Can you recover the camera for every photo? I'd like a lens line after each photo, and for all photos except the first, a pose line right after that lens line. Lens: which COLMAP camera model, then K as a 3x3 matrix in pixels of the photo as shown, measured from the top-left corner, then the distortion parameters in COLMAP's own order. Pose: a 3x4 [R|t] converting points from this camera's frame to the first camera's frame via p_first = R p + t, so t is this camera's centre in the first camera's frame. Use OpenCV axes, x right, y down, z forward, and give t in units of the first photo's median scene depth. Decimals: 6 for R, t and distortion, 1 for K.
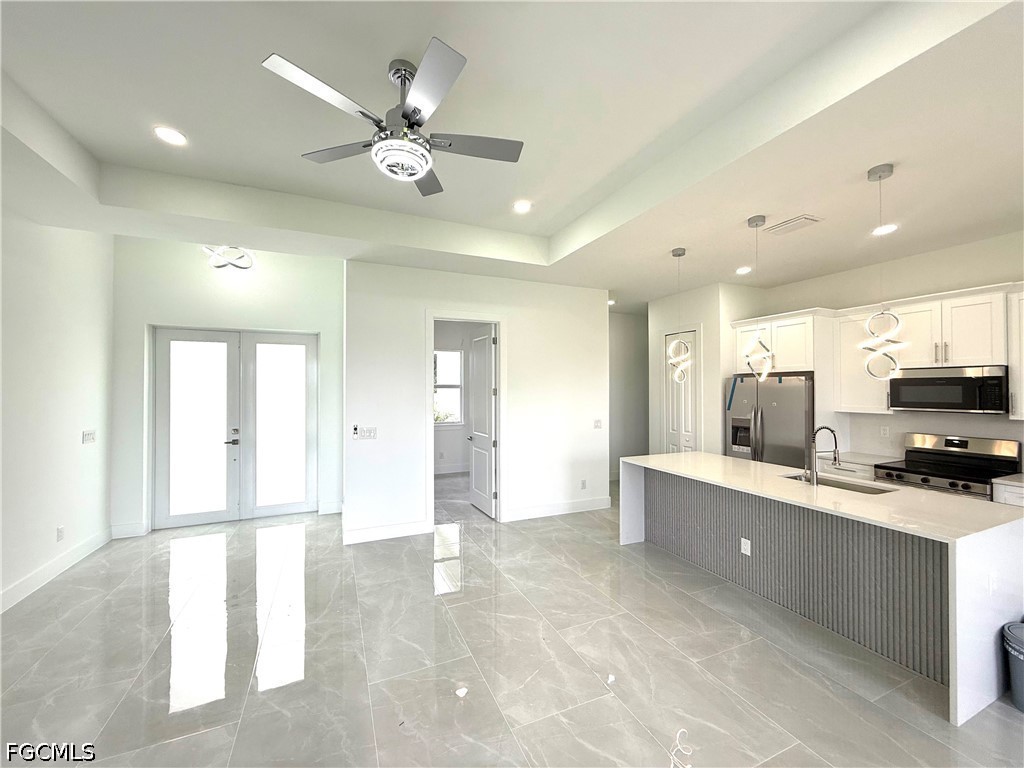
lens RADIAL K [[409.1, 0, 511.8], [0, 409.1, 382.8], [0, 0, 1]] dist [0.001005, -0.000084]
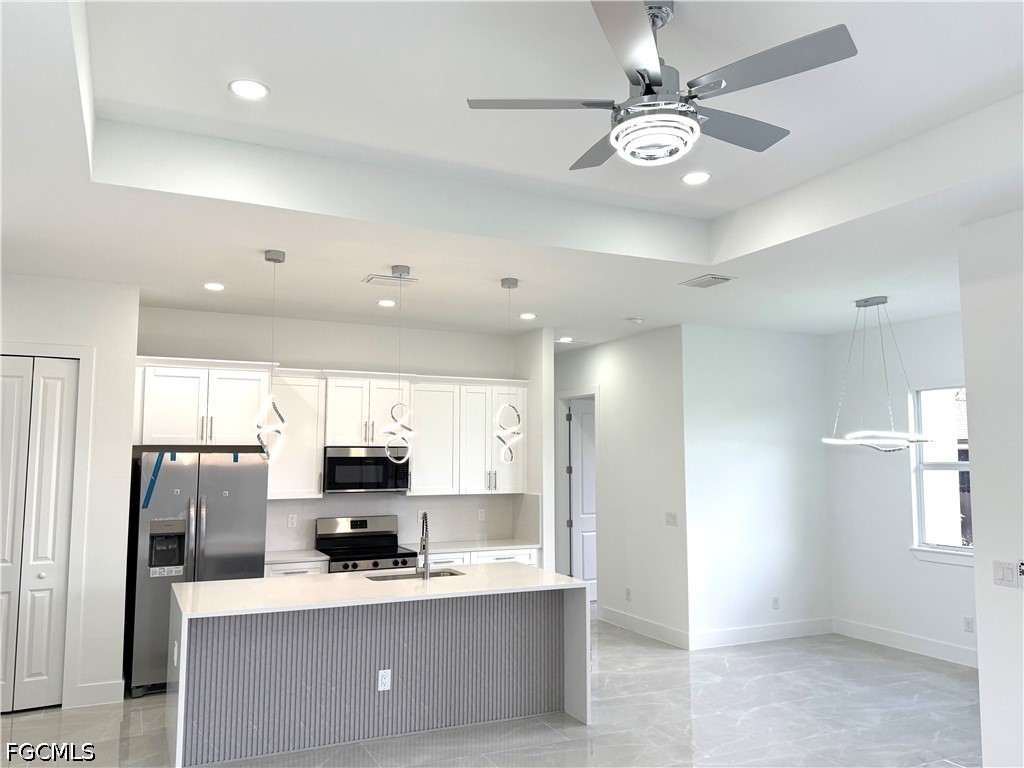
lens RADIAL K [[776.1, 0, 506.5], [0, 776.1, 384.6], [0, 0, 1]] dist [0.096600, -0.138969]
pose [[-0.028879, 0.093381, 0.995212, -0.849705], [-0.017357, 0.995430, -0.093905, -0.015848], [-0.999432, -0.019985, -0.027126, 0.727861]]
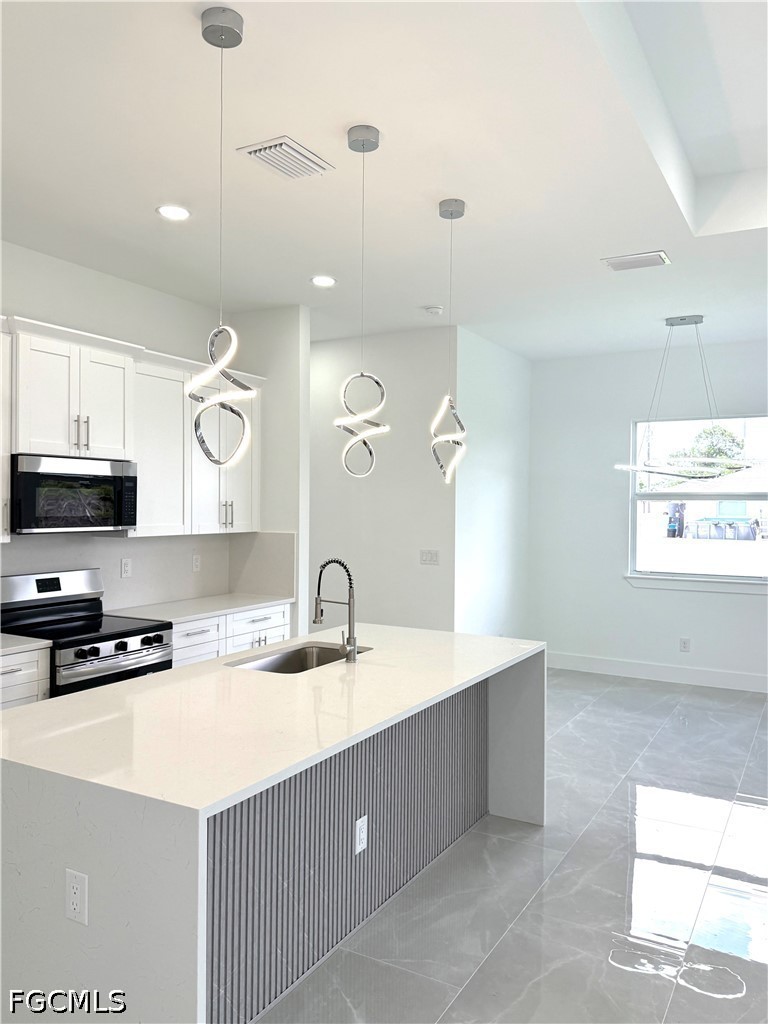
lens RADIAL K [[781.8, 0, 380.1], [0, 781.8, 514.5], [0, 0, 1]] dist [0.132539, -0.258806]
pose [[-0.593558, -0.017135, 0.804609, -0.138297], [-0.020264, 0.999775, 0.006342, 0.029530], [-0.804536, -0.012540, -0.593771, 1.346022]]
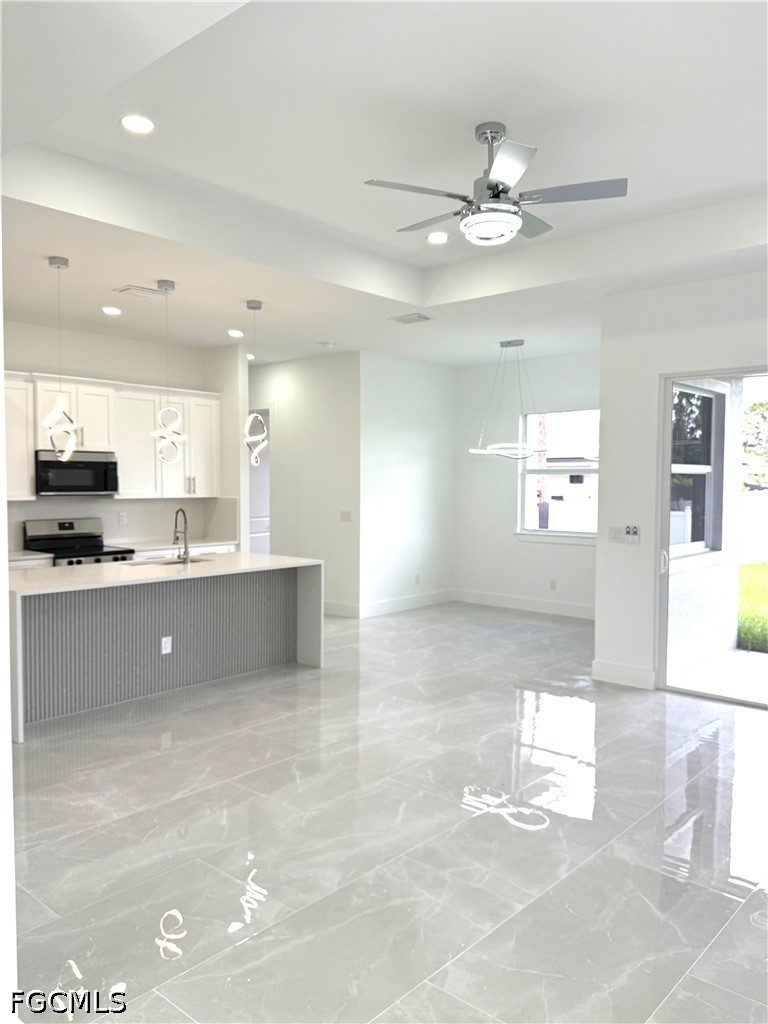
lens RADIAL K [[781.8, 0, 380.1], [0, 781.8, 514.5], [0, 0, 1]] dist [0.132539, -0.258806]
pose [[-0.415646, -0.043046, 0.908507, -1.067290], [-0.016835, 0.999072, 0.039635, 0.029591], [-0.909371, 0.001180, -0.415985, 1.149834]]
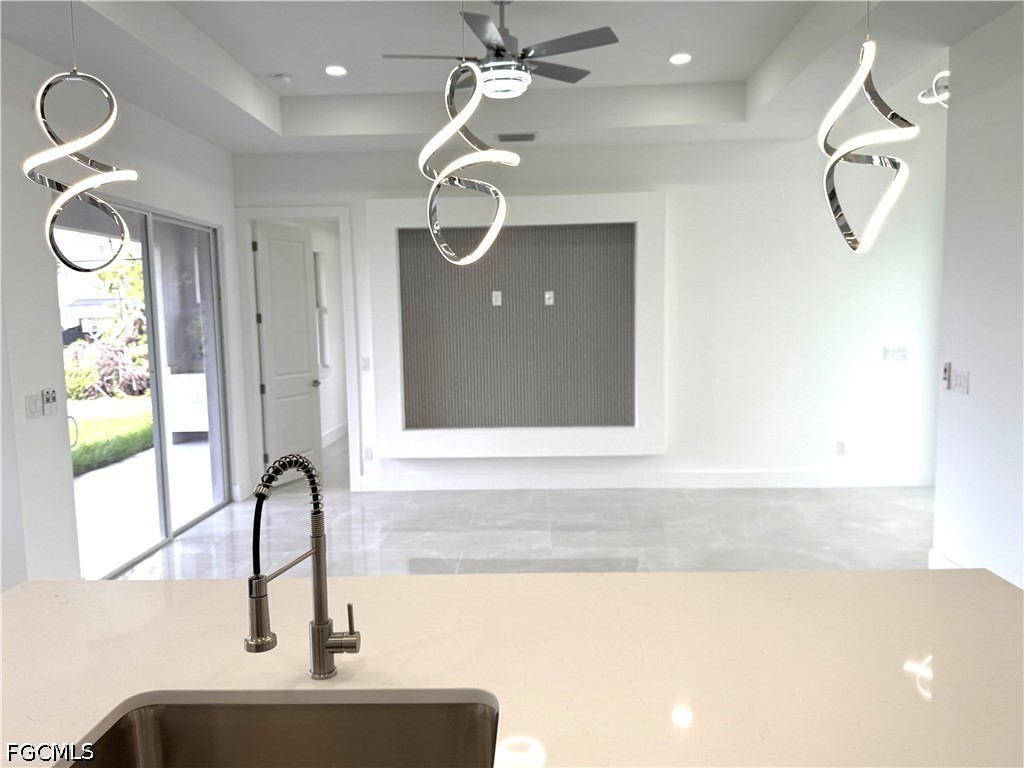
lens RADIAL K [[776.1, 0, 506.5], [0, 776.1, 384.6], [0, 0, 1]] dist [0.096600, -0.138969]
pose [[-0.438711, 0.095397, -0.893550, 0.894327], [0.031872, 0.995375, 0.090619, 0.019861], [0.898063, 0.011276, -0.439722, 1.090245]]
